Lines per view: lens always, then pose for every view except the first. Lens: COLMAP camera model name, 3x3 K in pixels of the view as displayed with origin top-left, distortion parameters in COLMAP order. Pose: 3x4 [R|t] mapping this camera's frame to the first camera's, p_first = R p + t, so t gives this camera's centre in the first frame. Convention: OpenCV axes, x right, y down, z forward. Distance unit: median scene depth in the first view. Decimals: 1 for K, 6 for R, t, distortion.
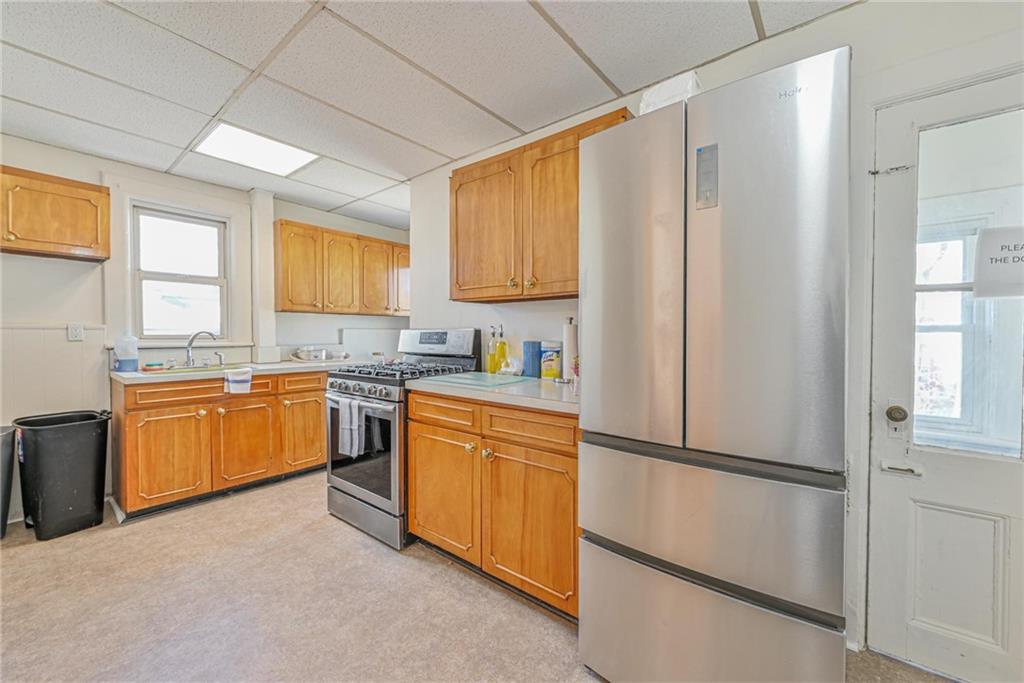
lens RADIAL K [[409.1, 0, 517.8], [0, 409.1, 339.0], [0, 0, 1]] dist [0.001111, 0.000191]
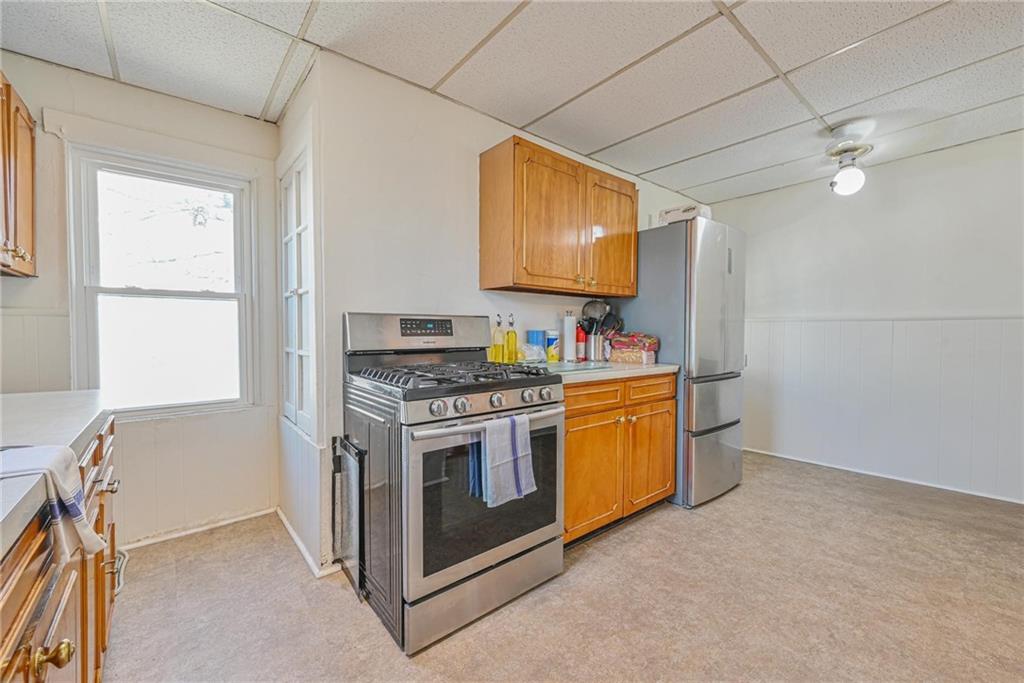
lens RADIAL K [[409.1, 0, 517.7], [0, 409.1, 339.9], [0, 0, 1]] dist [0.001111, 0.000191]
pose [[0.193547, -0.022020, 0.980844, -1.221358], [0.010067, 0.999740, 0.020458, 0.009320], [-0.981039, 0.005915, 0.193718, 0.984533]]
